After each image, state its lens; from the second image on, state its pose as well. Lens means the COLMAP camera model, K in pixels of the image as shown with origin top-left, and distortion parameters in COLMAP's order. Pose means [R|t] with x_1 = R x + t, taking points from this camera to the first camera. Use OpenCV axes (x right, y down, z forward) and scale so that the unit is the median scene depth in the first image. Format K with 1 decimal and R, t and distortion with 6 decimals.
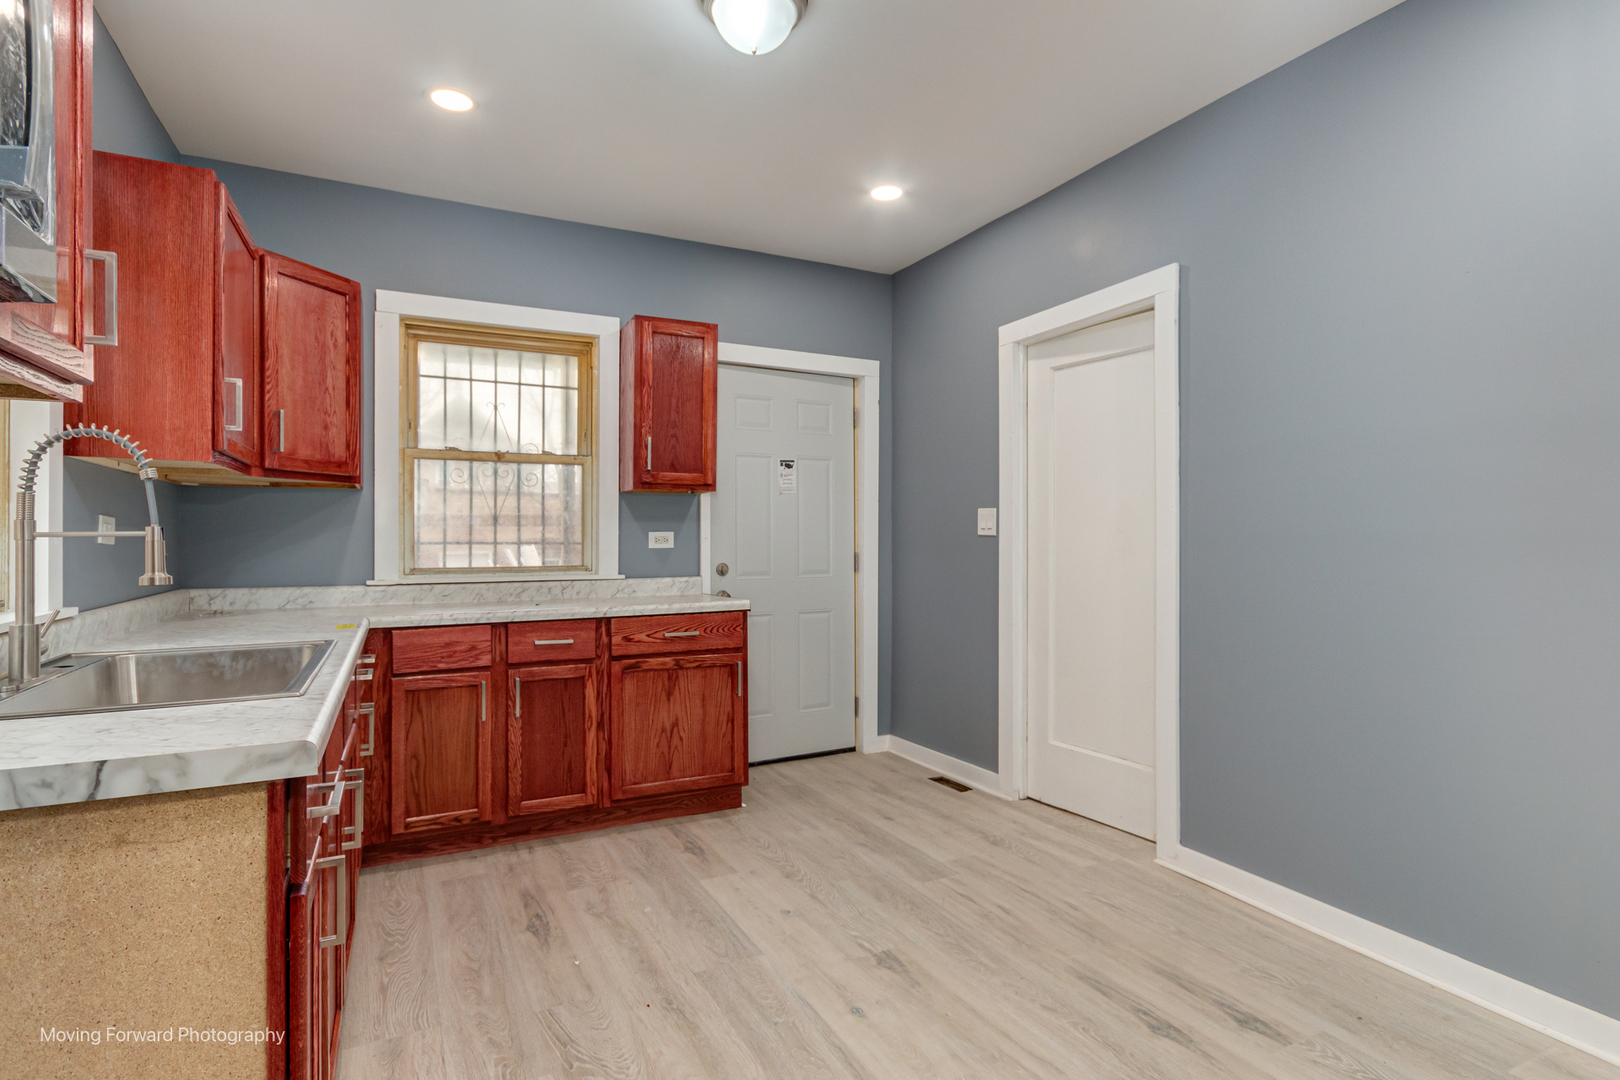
lens RADIAL K [[809.6, 0, 813.4], [0, 809.6, 537.3], [0, 0, 1]] dist [-0.000420, -0.000663]
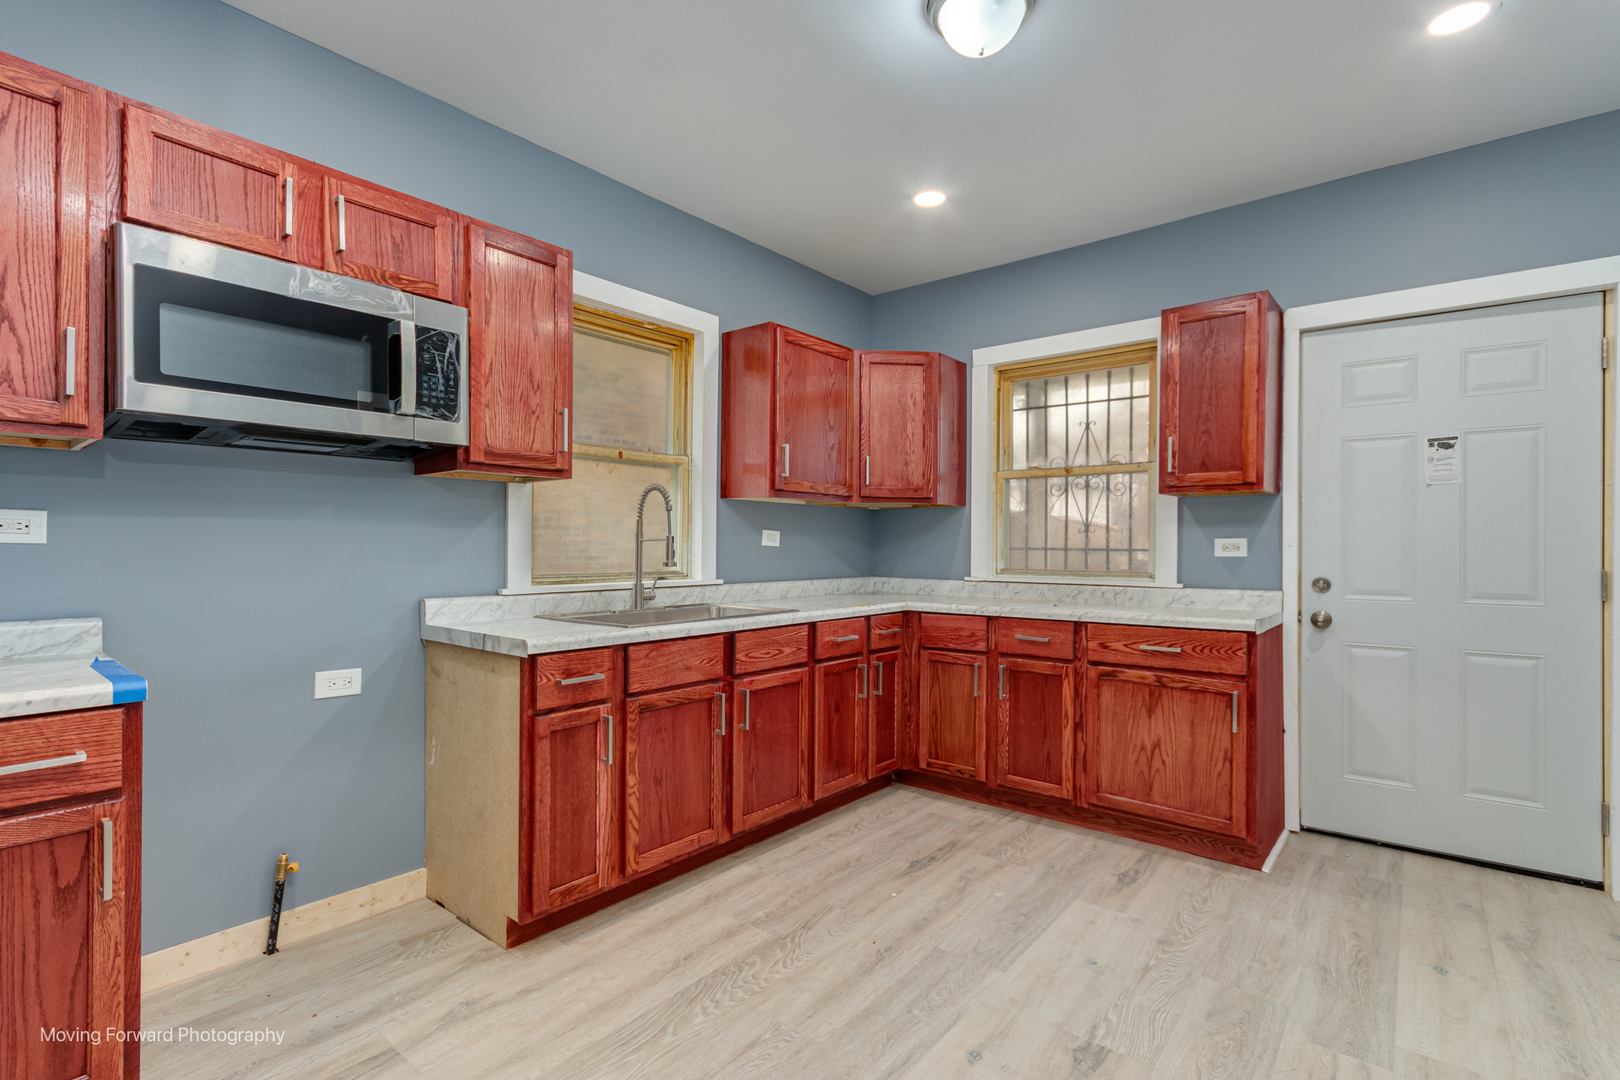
lens RADIAL K [[753.3, 0, 814.0], [0, 753.3, 544.9], [0, 0, 1]] dist [0.003760, -0.001278]
pose [[0.410597, 0.004619, -0.911805, 0.472019], [-0.005110, 0.999983, 0.002764, 0.000523], [0.911803, 0.003524, 0.410614, 0.295766]]
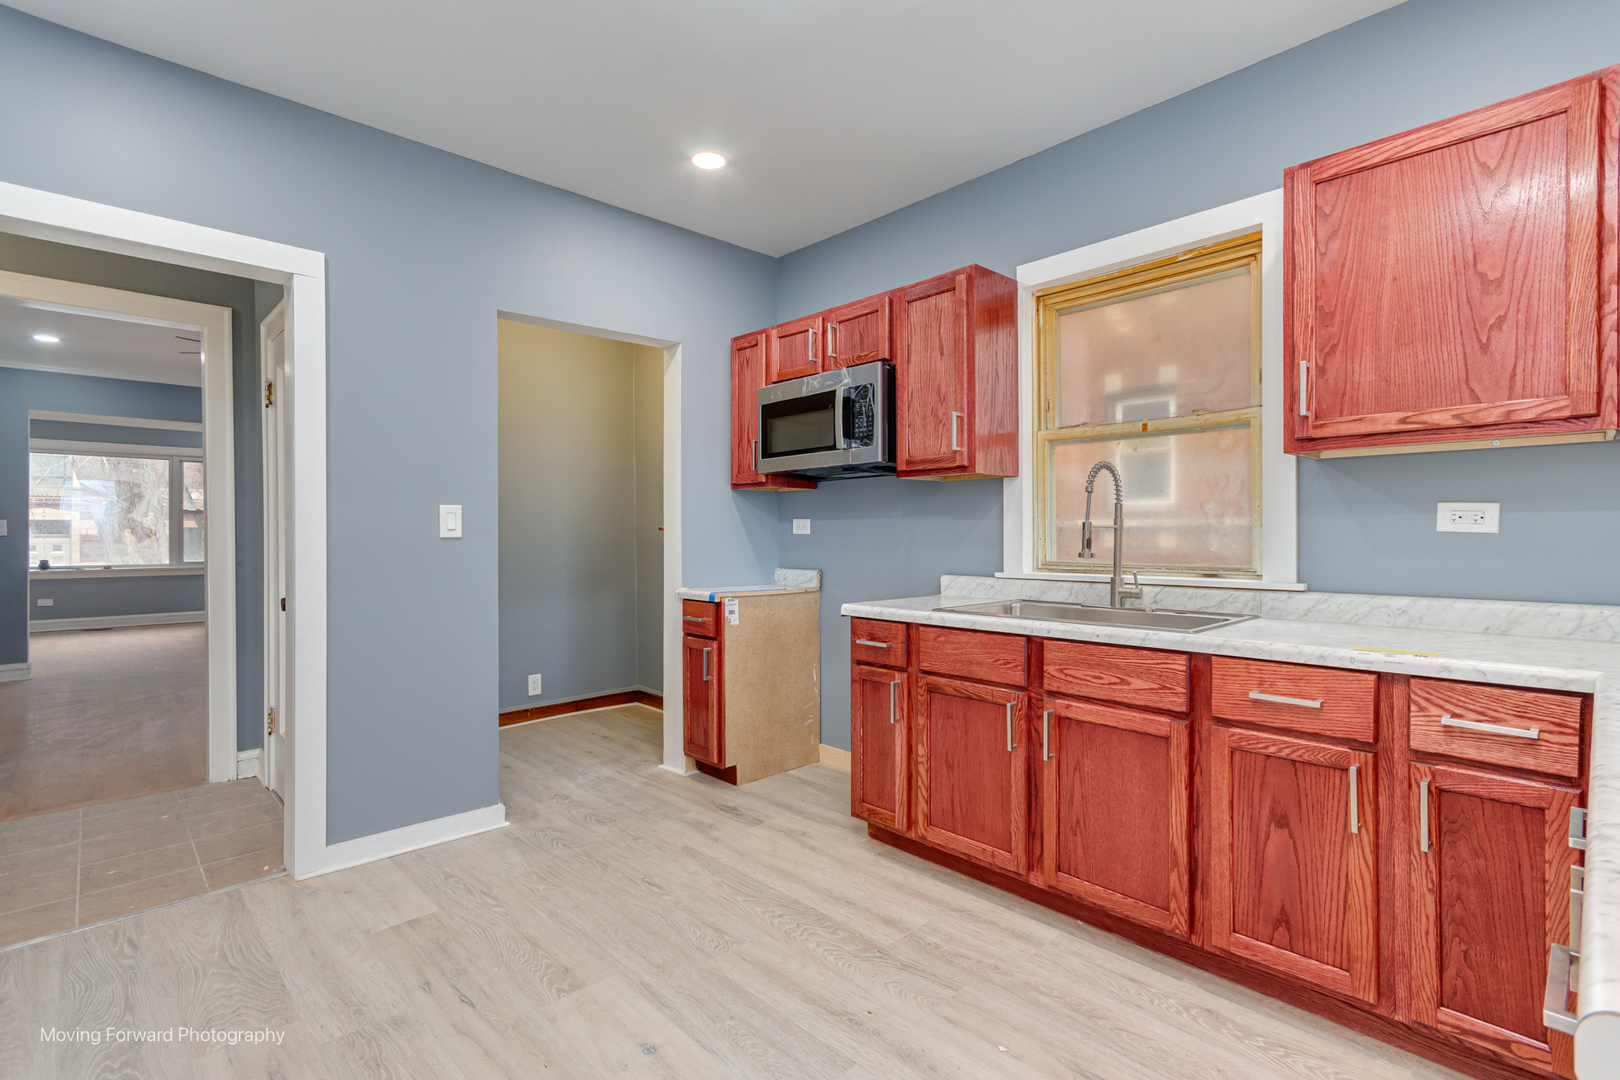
lens RADIAL K [[754.5, 0, 809.6], [0, 754.5, 535.5], [0, 0, 1]] dist [0.002705, 0.001498]
pose [[-0.956869, 0.006629, -0.290443, 0.077260], [0.006458, 0.999978, 0.001547, 0.004126], [0.290447, -0.000395, -0.956891, 1.157697]]
